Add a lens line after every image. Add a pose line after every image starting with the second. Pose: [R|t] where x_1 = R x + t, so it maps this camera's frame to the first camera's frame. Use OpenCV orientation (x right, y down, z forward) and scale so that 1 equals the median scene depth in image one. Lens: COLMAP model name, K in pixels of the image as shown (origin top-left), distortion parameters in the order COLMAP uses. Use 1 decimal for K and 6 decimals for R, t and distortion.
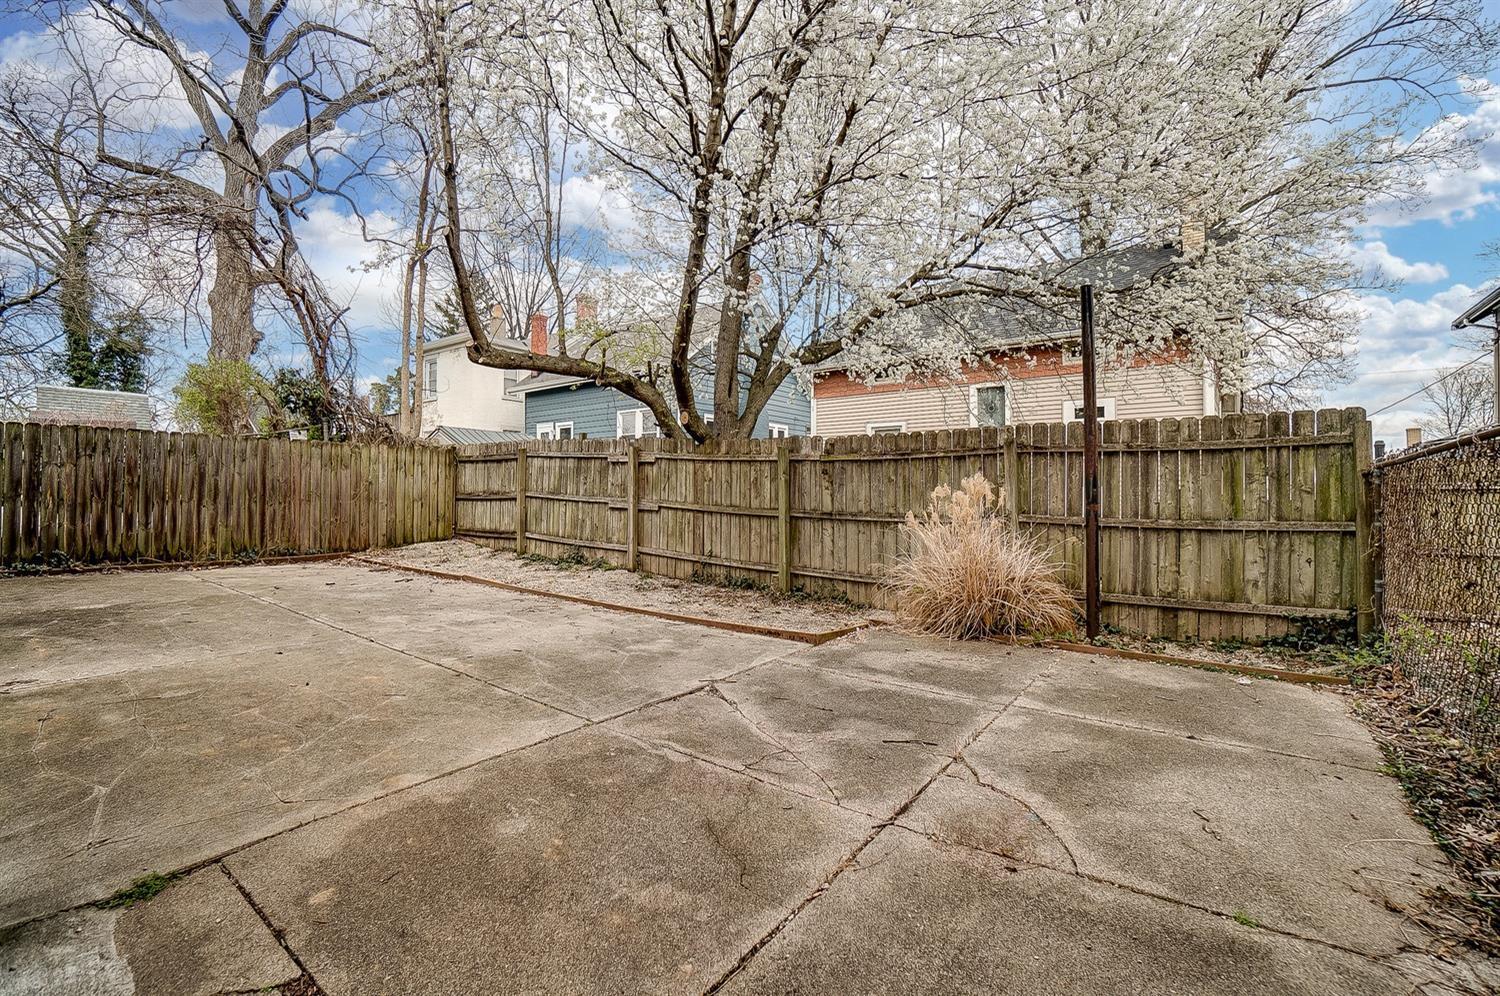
lens RADIAL K [[653.9, 0, 759.0], [0, 653.9, 482.1], [0, 0, 1]] dist [-0.026727, 0.002900]
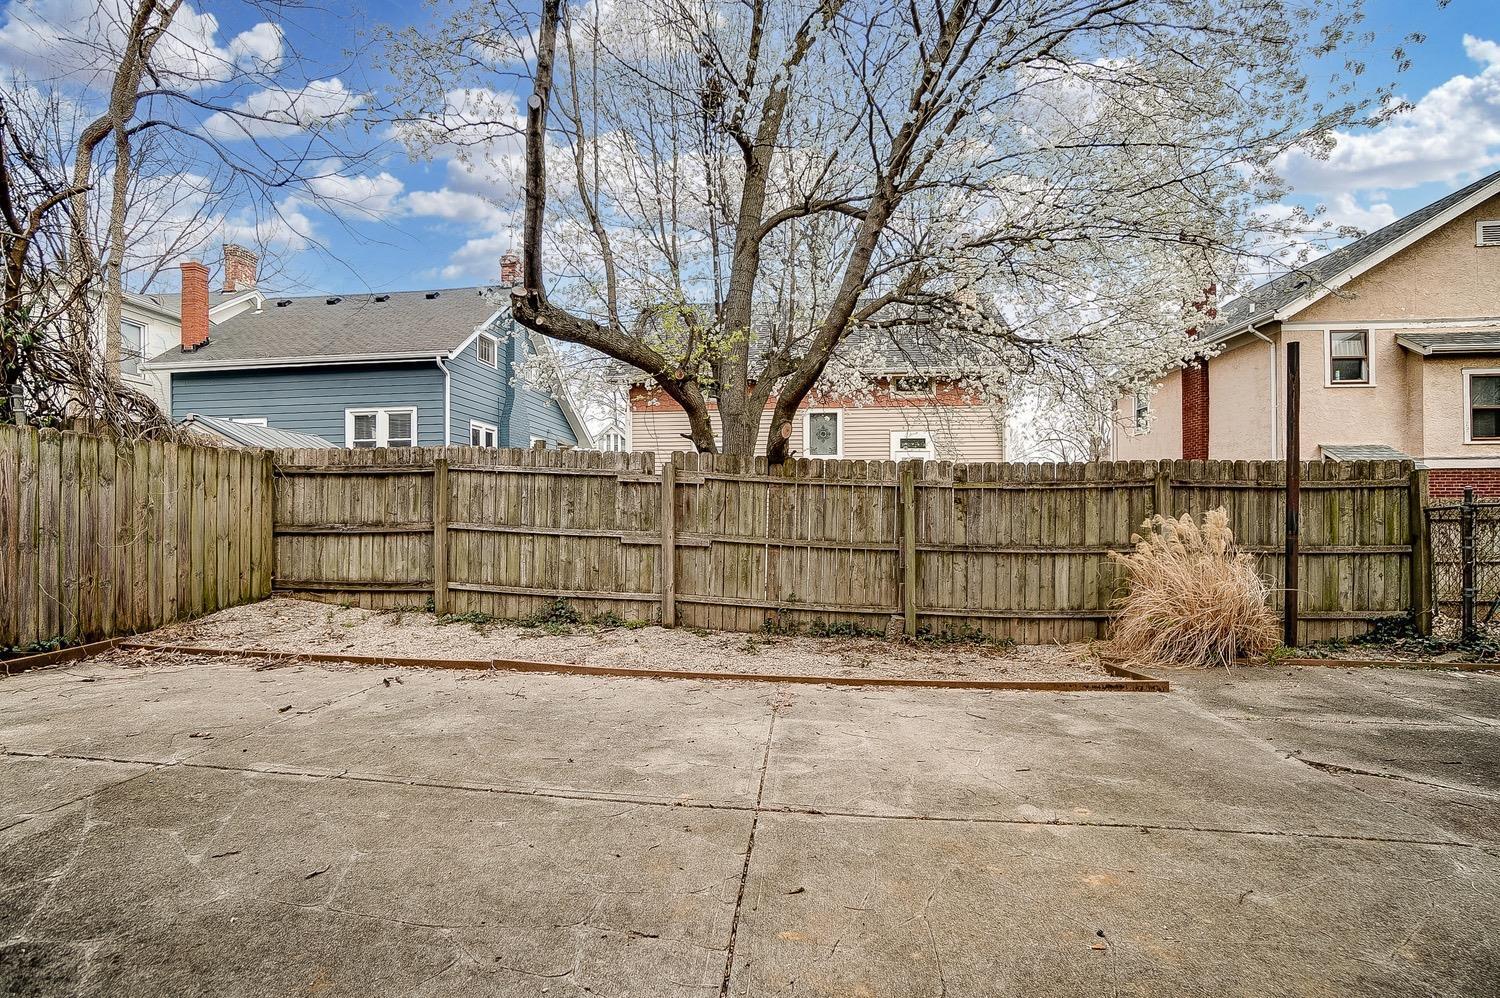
lens RADIAL K [[653.9, 0, 745.5], [0, 653.9, 511.6], [0, 0, 1]] dist [-0.026727, 0.002900]
pose [[0.859078, -0.001576, 0.511843, -0.575568], [-0.006484, 0.999881, 0.013963, -0.010664], [-0.511804, -0.015314, 0.858966, 0.339346]]
